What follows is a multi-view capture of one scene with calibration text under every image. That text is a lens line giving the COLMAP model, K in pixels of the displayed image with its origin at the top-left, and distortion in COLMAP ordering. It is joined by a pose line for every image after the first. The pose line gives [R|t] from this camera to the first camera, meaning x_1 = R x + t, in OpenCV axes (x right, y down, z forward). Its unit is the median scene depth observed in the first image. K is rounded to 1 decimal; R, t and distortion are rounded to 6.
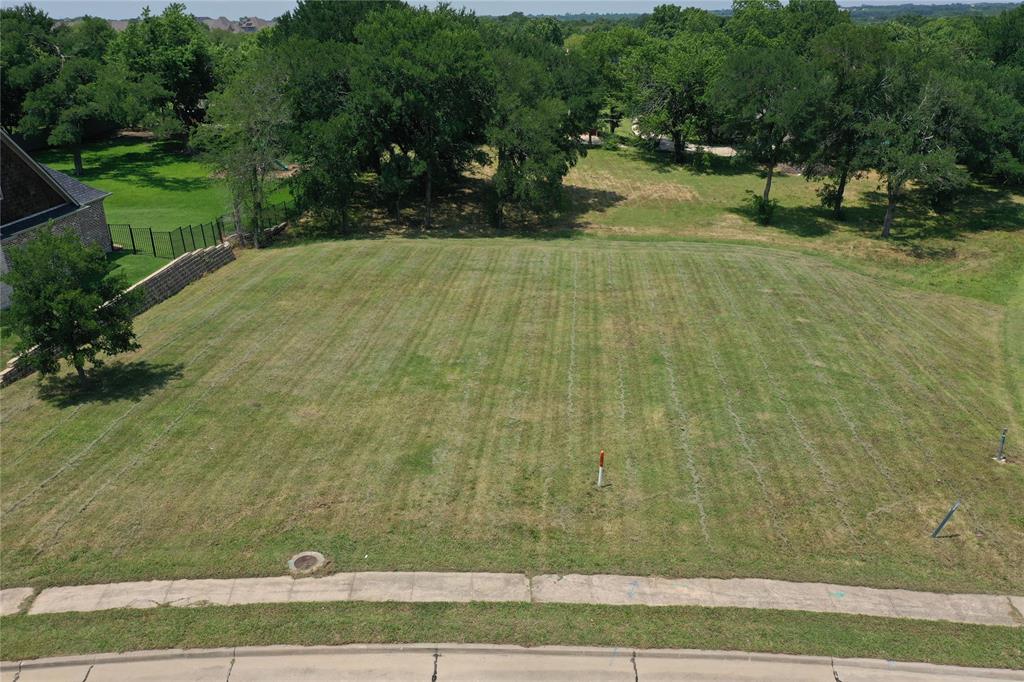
lens RADIAL K [[806.0, 0, 515.3], [0, 806.0, 338.1], [0, 0, 1]] dist [-0.002522, -0.000174]
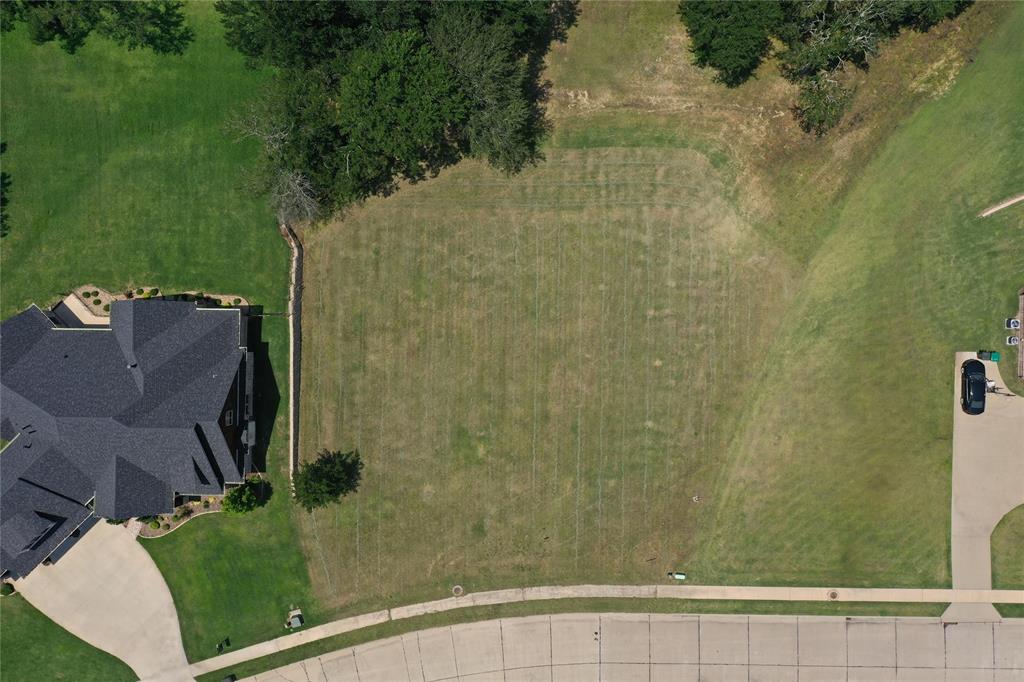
lens RADIAL K [[806.0, 0, 515.3], [0, 806.0, 338.1], [0, 0, 1]] dist [-0.002522, -0.000174]
pose [[0.997913, -0.064293, -0.005984, 0.056034], [0.029477, 0.371147, 0.928106, -2.412234], [-0.057450, -0.926346, 0.372268, 0.511664]]
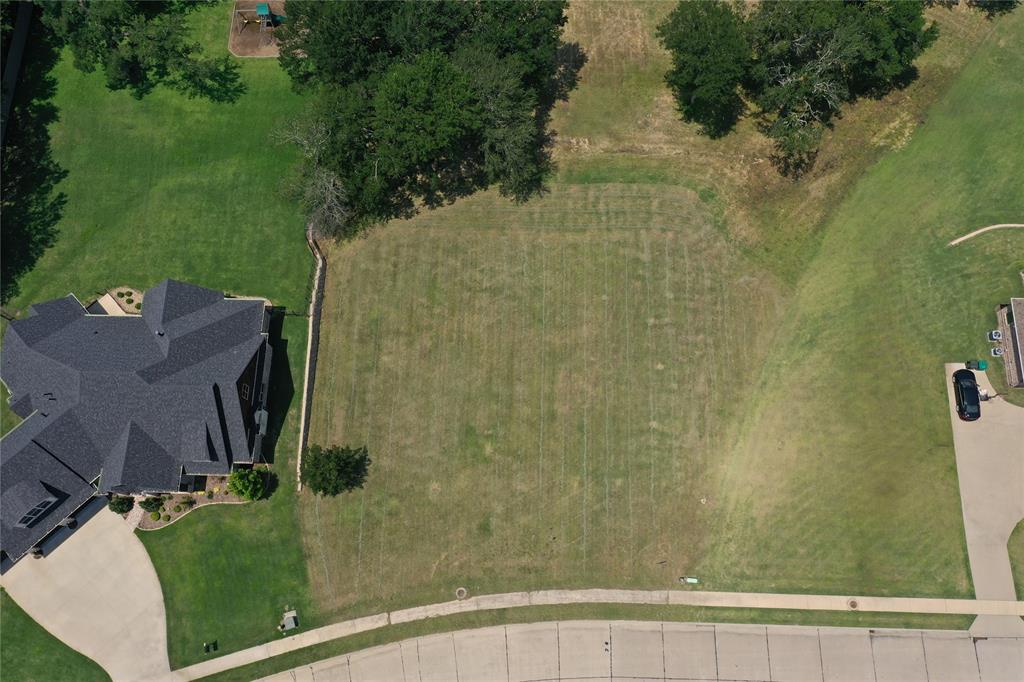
lens RADIAL K [[806.0, 0, 515.3], [0, 806.0, 338.1], [0, 0, 1]] dist [-0.002522, -0.000174]
pose [[0.998509, -0.052419, 0.015243, -0.024133], [0.020711, 0.622094, 0.782668, -2.150822], [-0.050509, -0.781186, 0.622252, -0.183008]]
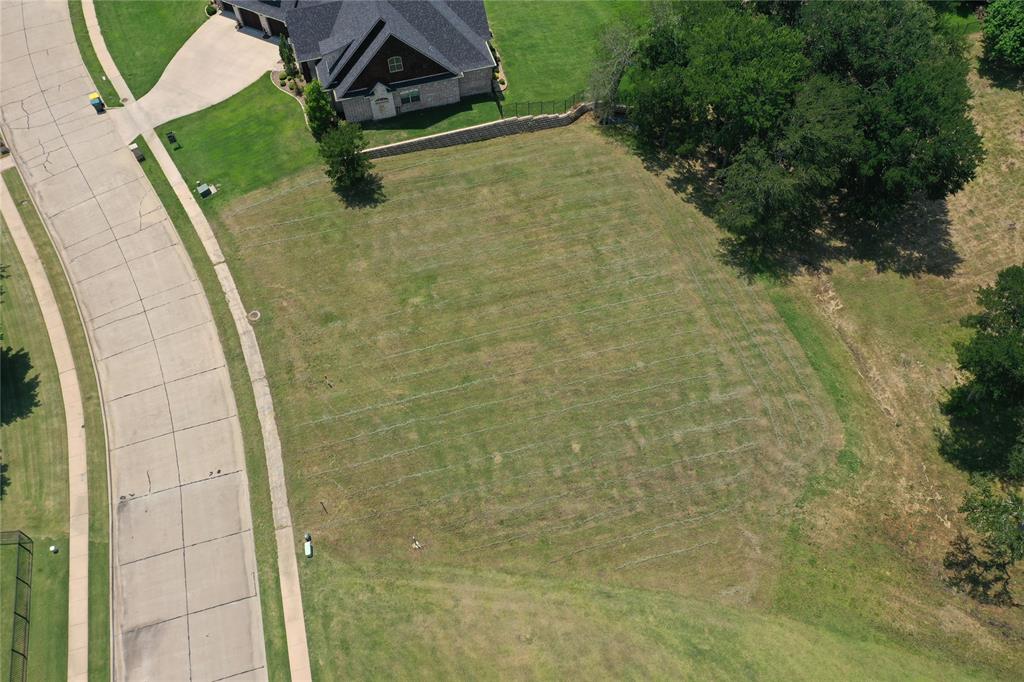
lens RADIAL K [[806.0, 0, 515.3], [0, 806.0, 338.1], [0, 0, 1]] dist [-0.002522, -0.000174]
pose [[0.347012, 0.773604, -0.530207, 1.268594], [-0.328059, 0.629747, 0.704128, -1.536447], [0.878613, -0.070402, 0.472317, 0.311493]]
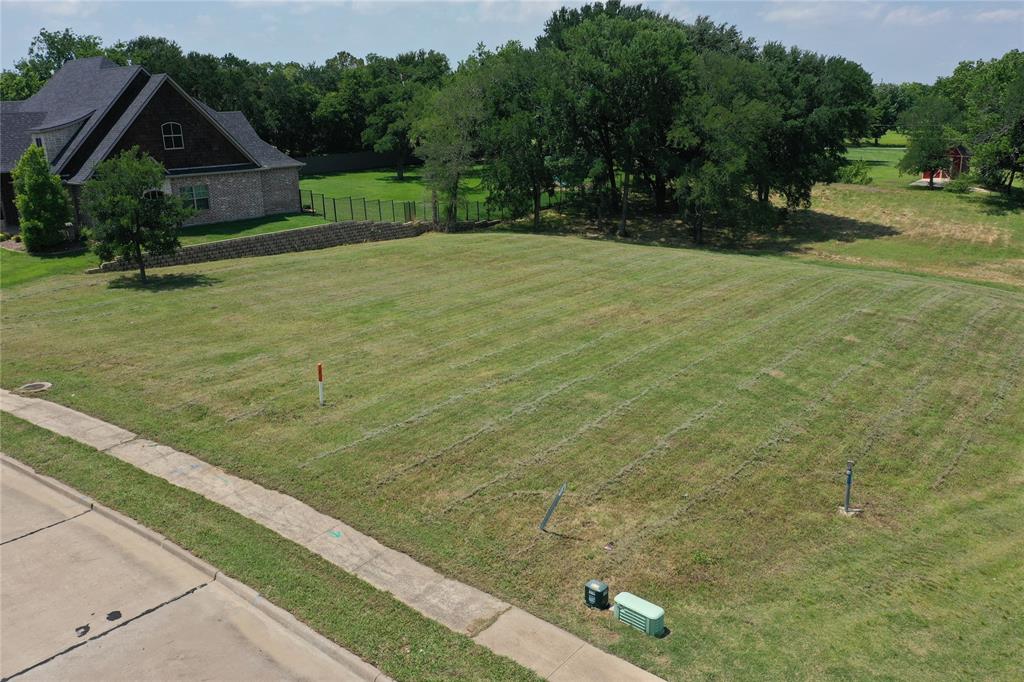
lens RADIAL K [[802.9, 0, 512.0], [0, 802.9, 341.0], [0, 0, 1]] dist [0.000126, 0.001631]
pose [[0.829714, 0.147007, -0.538483, 0.673344], [-0.191260, 0.981172, -0.026840, 0.081610], [0.524399, 0.125260, 0.842209, 0.274517]]
